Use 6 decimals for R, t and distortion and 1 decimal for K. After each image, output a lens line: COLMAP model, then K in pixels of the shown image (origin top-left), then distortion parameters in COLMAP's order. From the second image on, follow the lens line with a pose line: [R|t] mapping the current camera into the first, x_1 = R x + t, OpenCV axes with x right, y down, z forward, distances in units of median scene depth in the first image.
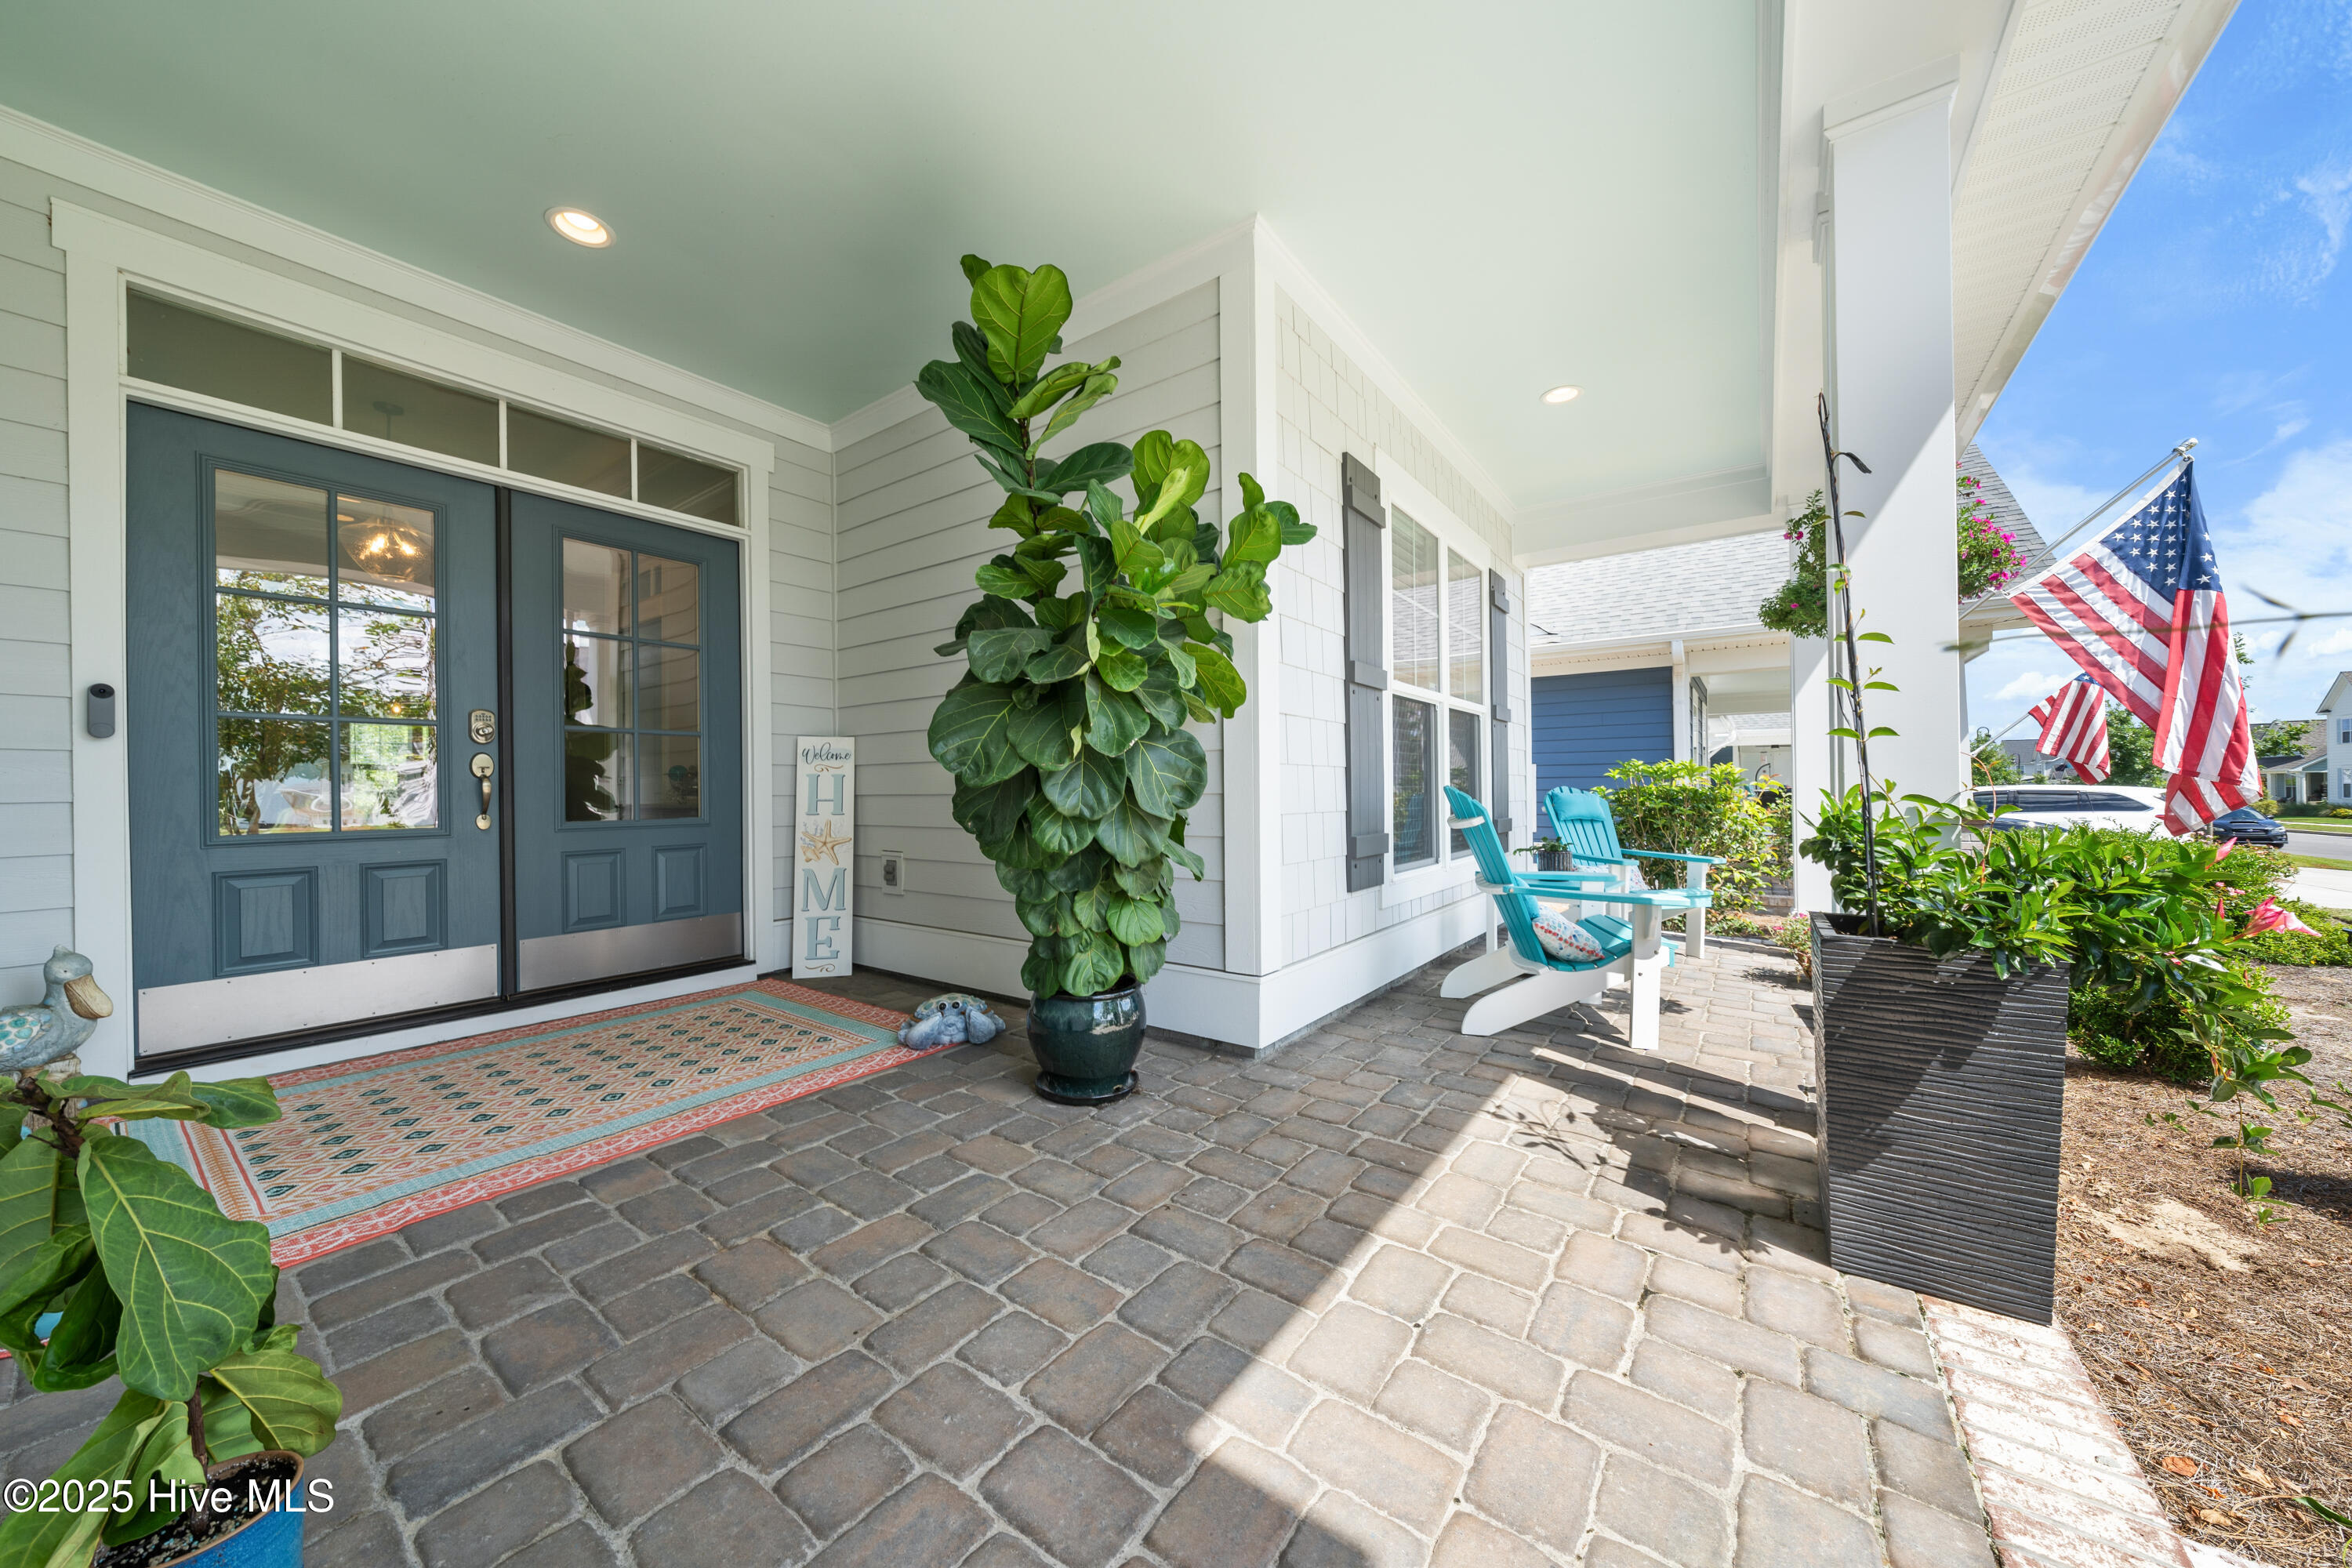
lens RADIAL K [[802.2, 0, 1166.9], [0, 802.2, 796.6], [0, 0, 1]] dist [-0.000465, 0.000098]
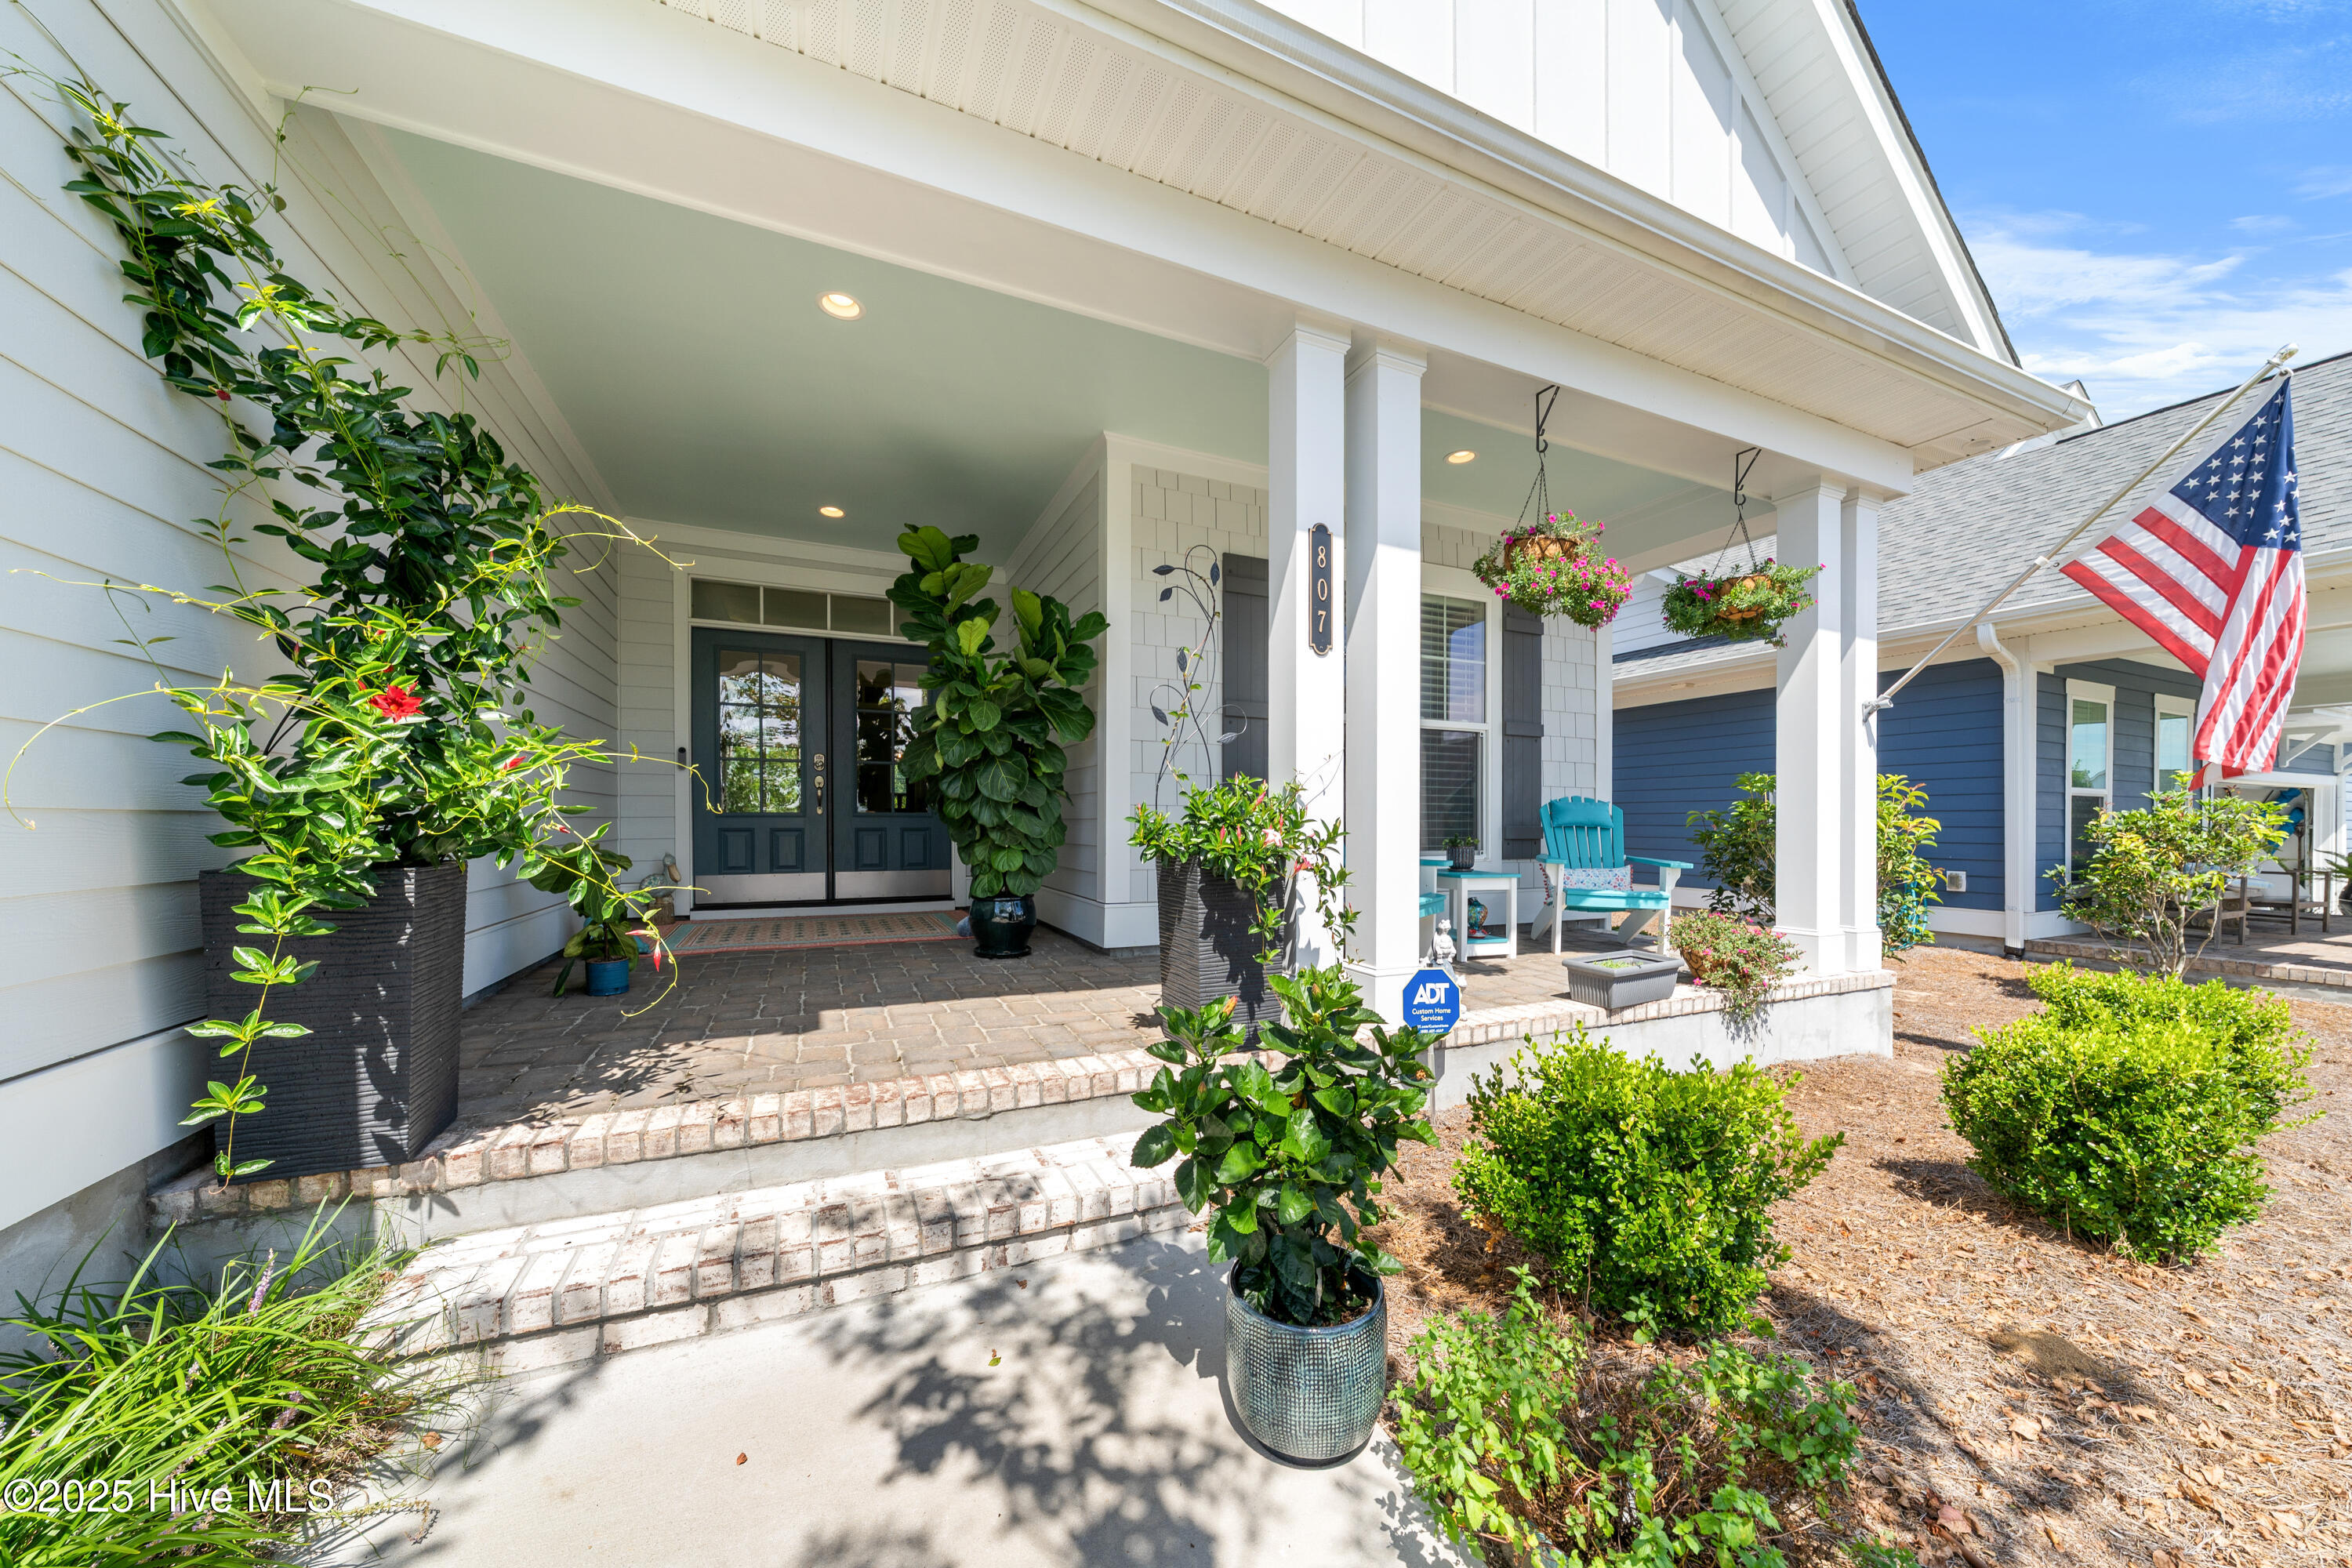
lens RADIAL K [[800.9, 0, 1180.8], [0, 800.9, 839.2], [0, 0, 1]] dist [-0.000681, -0.000040]
pose [[0.871984, 0.020789, -0.489093, 0.959642], [-0.014855, 0.999761, 0.016011, 0.062452], [0.489309, -0.006696, 0.872085, -0.307496]]
